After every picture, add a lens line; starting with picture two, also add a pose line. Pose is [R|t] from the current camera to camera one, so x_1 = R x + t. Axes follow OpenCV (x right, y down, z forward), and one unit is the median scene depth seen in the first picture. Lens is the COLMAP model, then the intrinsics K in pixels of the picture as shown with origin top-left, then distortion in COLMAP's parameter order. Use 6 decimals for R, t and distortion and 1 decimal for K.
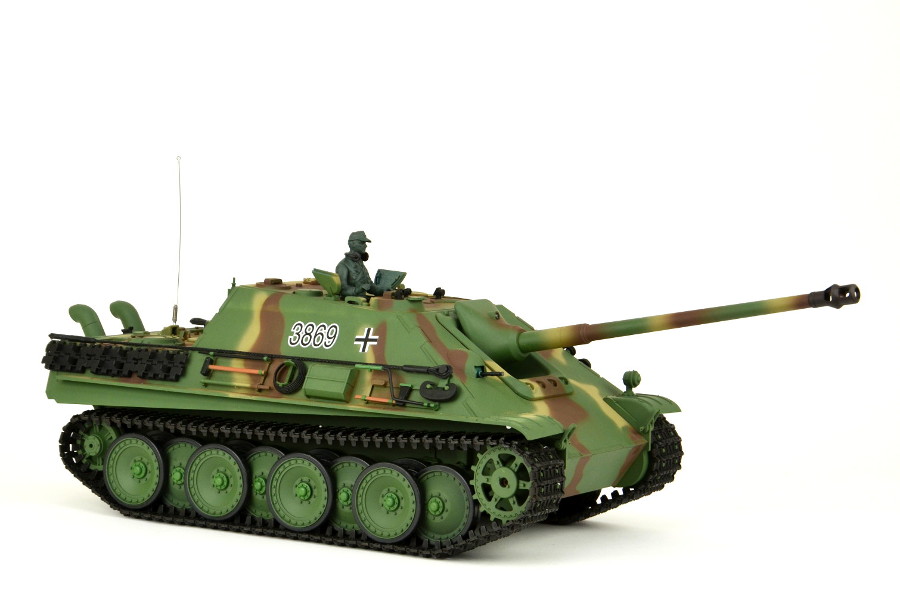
lens RADIAL K [[2315.2, 0, 450.0], [0, 2315.2, 299.3], [0, 0, 1]] dist [0.043570, 0.000000]
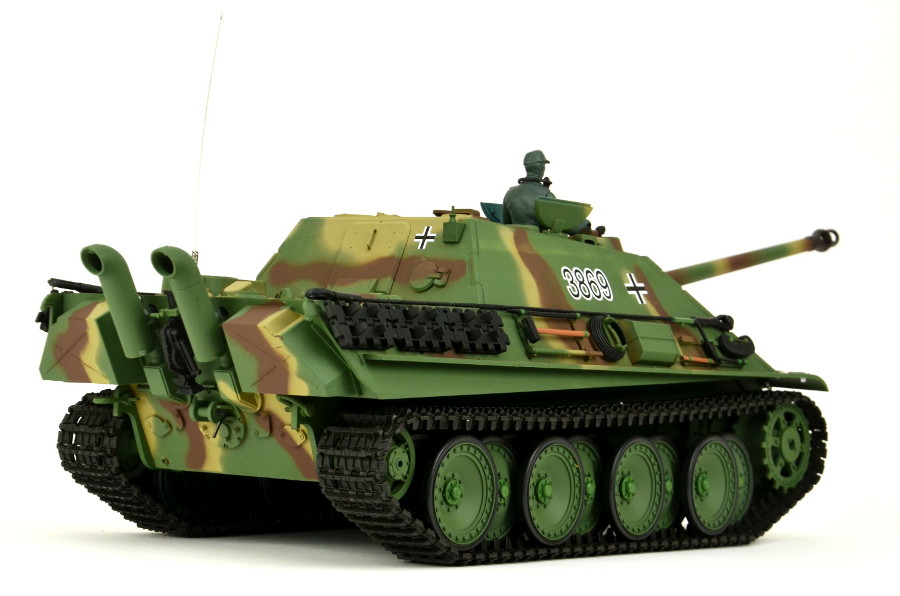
lens RADIAL K [[2315.2, 0, 448.1], [0, 2315.2, 296.7], [0, 0, 1]] dist [0.043570, 0.000000]
pose [[0.118833, -0.008780, 0.992875, -0.822104], [0.009875, 0.999922, 0.007661, 0.013409], [-0.992865, 0.008895, 0.118910, 0.956566]]
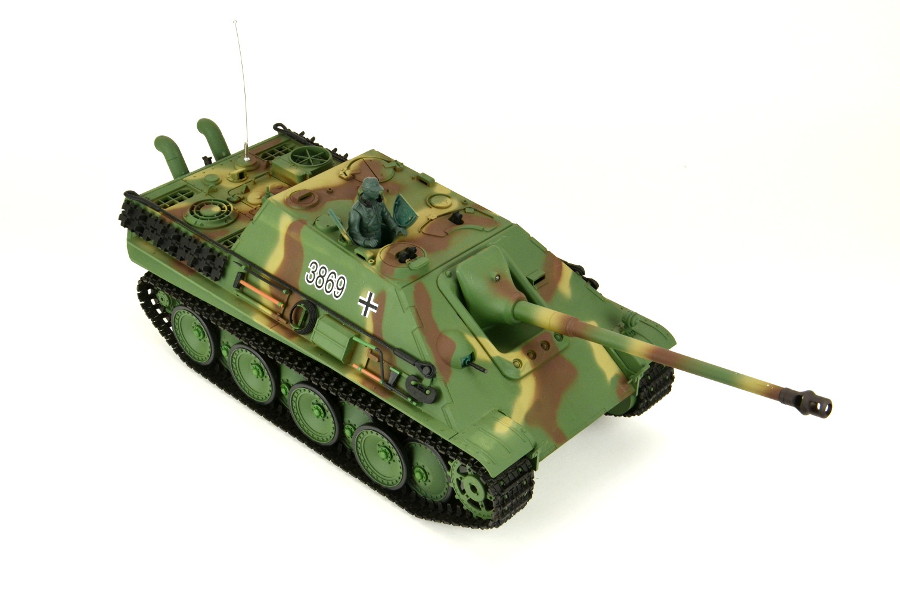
lens RADIAL K [[1391.6, 0, 446.1], [0, 1391.6, 298.5], [0, 0, 1]] dist [-0.025416, 0.000000]
pose [[0.983286, 0.092010, -0.157105, 0.097016], [0.001643, 0.858386, 0.513002, -0.305955], [0.182058, -0.504685, 0.843888, 0.466212]]
